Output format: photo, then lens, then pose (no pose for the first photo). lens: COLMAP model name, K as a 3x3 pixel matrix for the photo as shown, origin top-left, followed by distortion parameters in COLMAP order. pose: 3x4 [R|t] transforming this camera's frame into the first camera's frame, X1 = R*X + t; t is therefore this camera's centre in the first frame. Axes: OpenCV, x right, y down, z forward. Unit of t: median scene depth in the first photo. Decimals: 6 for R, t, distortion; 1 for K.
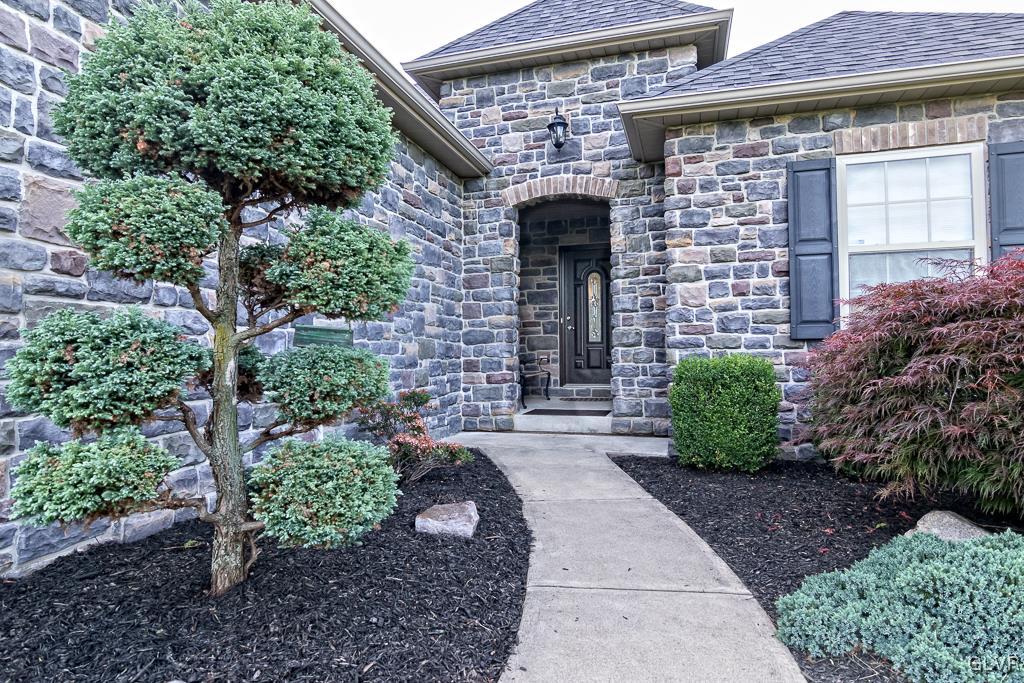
lens RADIAL K [[575.0, 0, 512.0], [0, 575.0, 341.5], [0, 0, 1]] dist [-0.001236, -0.000313]
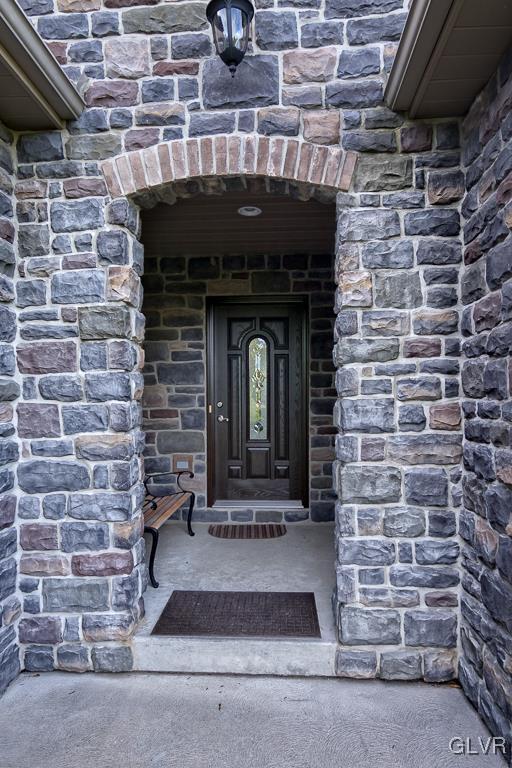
lens RADIAL K [[491.4, 0, 256.8], [0, 491.4, 411.2], [0, 0, 1]] dist [-0.005092, -0.000108]
pose [[0.973417, -0.004421, 0.228996, 0.011817], [-0.006286, 0.998921, 0.046005, -0.085321], [-0.228952, -0.046222, 0.972340, 0.610273]]
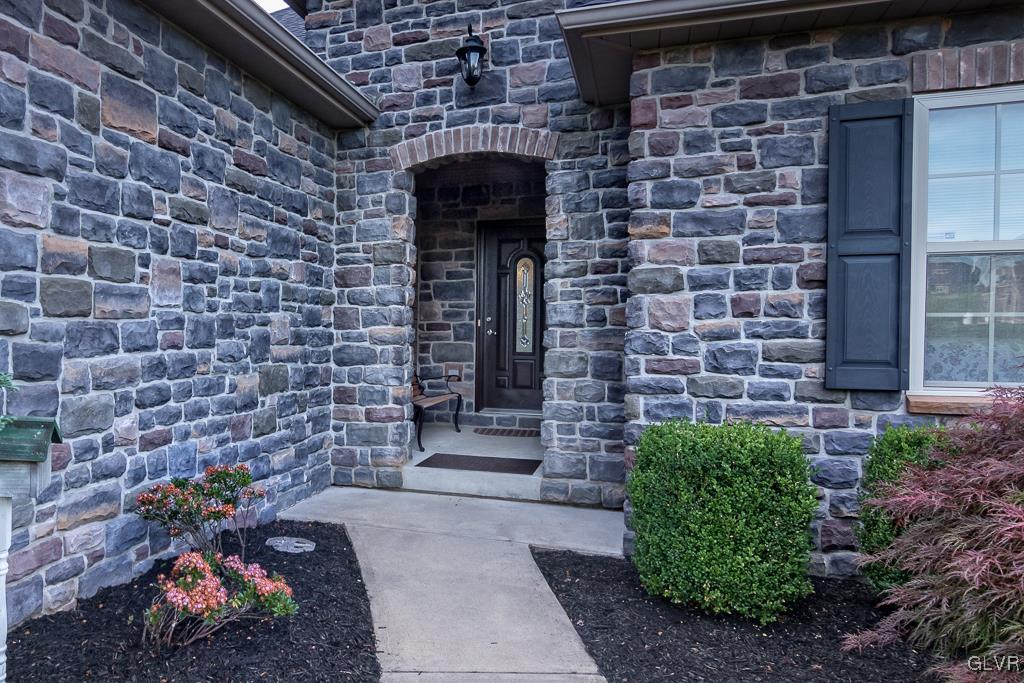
lens RADIAL K [[680.3, 0, 397.4], [0, 680.3, 347.1], [0, 0, 1]] dist [-0.002601, 0.004023]
pose [[0.998440, 0.016344, -0.053389, 0.040617], [-0.014097, 0.999010, 0.042184, -0.057414], [0.054026, -0.041366, 0.997682, 0.174571]]
